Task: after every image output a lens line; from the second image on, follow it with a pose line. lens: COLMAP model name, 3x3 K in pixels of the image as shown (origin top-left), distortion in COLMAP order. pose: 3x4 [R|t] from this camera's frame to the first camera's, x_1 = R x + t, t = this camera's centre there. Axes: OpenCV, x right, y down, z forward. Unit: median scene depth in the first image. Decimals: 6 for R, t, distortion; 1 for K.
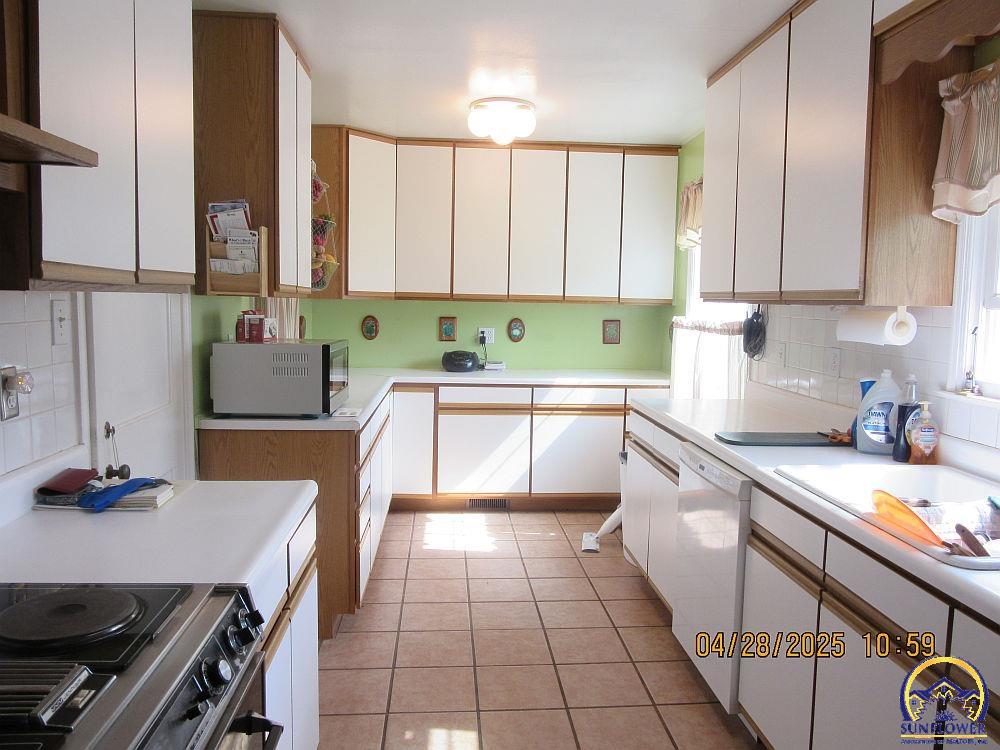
lens RADIAL K [[748.2, 0, 500.0], [0, 748.2, 375.0], [0, 0, 1]] dist [-0.042341, 0.036927]
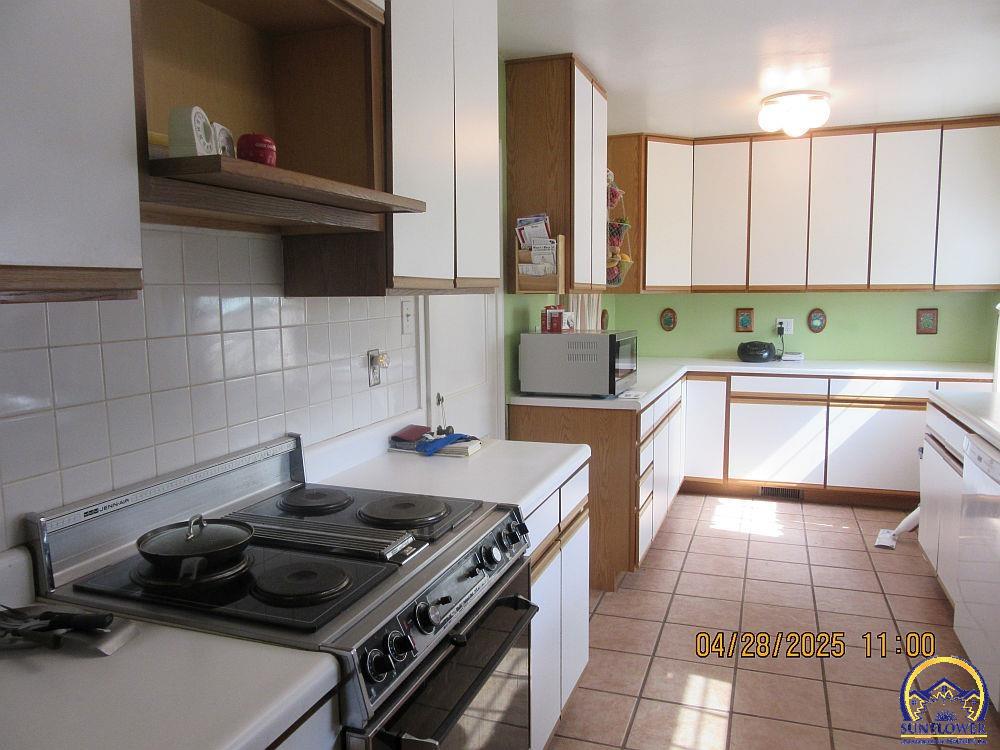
lens RADIAL K [[748.2, 0, 500.0], [0, 748.2, 375.0], [0, 0, 1]] dist [-0.042341, 0.036927]
pose [[0.911119, 0.017449, -0.411774, 0.065934], [-0.013649, 0.999833, 0.012167, 0.007931], [0.411918, -0.005465, 0.911205, -0.093798]]
